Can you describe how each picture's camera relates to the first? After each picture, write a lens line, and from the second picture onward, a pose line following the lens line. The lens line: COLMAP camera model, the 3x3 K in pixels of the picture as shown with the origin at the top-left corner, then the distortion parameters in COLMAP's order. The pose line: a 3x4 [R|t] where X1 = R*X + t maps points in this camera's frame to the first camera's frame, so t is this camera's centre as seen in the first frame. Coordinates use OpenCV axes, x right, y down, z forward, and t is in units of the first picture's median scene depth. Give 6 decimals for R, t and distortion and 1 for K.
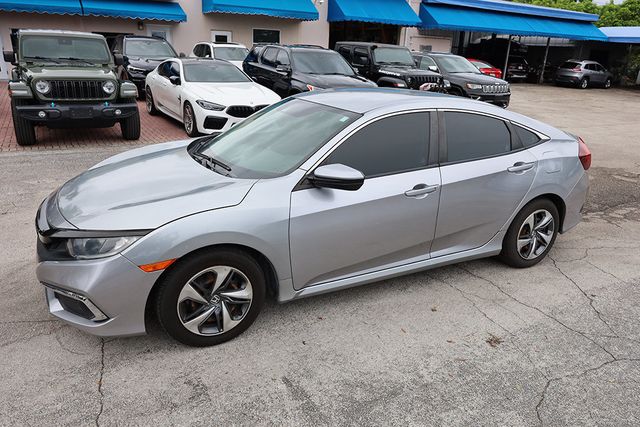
lens RADIAL K [[465.5, 0, 322.0], [0, 465.5, 215.5], [0, 0, 1]] dist [0.002387, 0.001921]
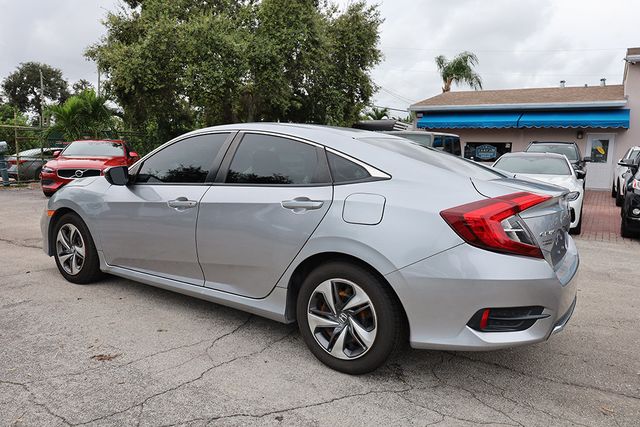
lens RADIAL K [[465.2, 0, 324.4], [0, 465.2, 214.7], [0, 0, 1]] dist [0.002349, 0.001241]
pose [[0.481911, 0.085739, -0.872015, 1.237012], [-0.308618, 0.948037, -0.077341, -0.047756], [0.820071, 0.306391, 0.483330, 0.777416]]
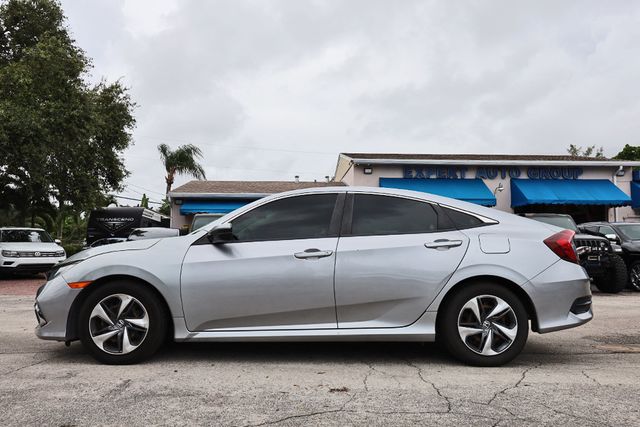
lens RADIAL K [[500.1, 0, 306.4], [0, 500.1, 212.4], [0, 0, 1]] dist [0.005315, -0.001168]
pose [[0.884084, -0.078994, -0.460604, 0.755548], [-0.124631, 0.910061, -0.395292, 0.327997], [0.450403, 0.406877, 0.794725, 0.010952]]
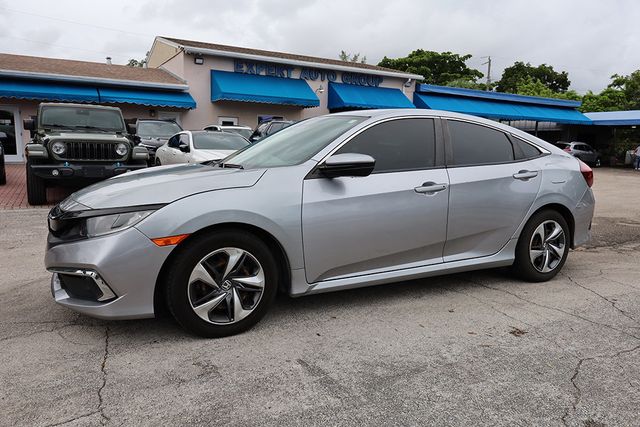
lens RADIAL K [[465.2, 0, 324.4], [0, 465.2, 214.7], [0, 0, 1]] dist [0.002349, 0.001241]
pose [[0.999789, -0.020446, 0.002109, -0.021045], [0.020464, 0.980542, -0.195241, 0.197257], [0.001924, 0.195243, 0.980753, 0.017696]]
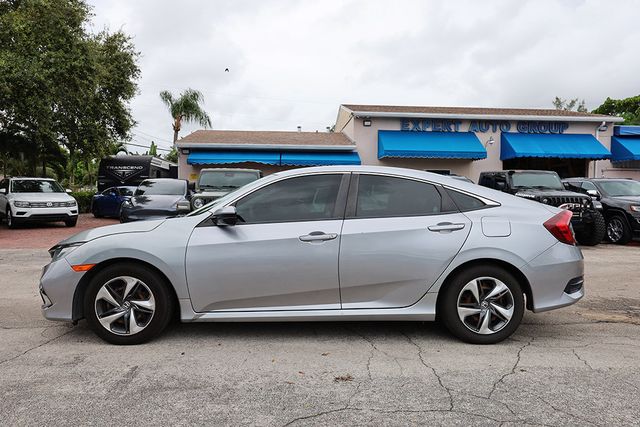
lens RADIAL K [[465.2, 0, 324.4], [0, 465.2, 214.7], [0, 0, 1]] dist [0.002349, 0.001241]
pose [[0.900465, -0.017896, -0.434559, 0.711967], [-0.117870, 0.951719, -0.283438, 0.208241], [0.418651, 0.306447, 0.854881, 0.042870]]
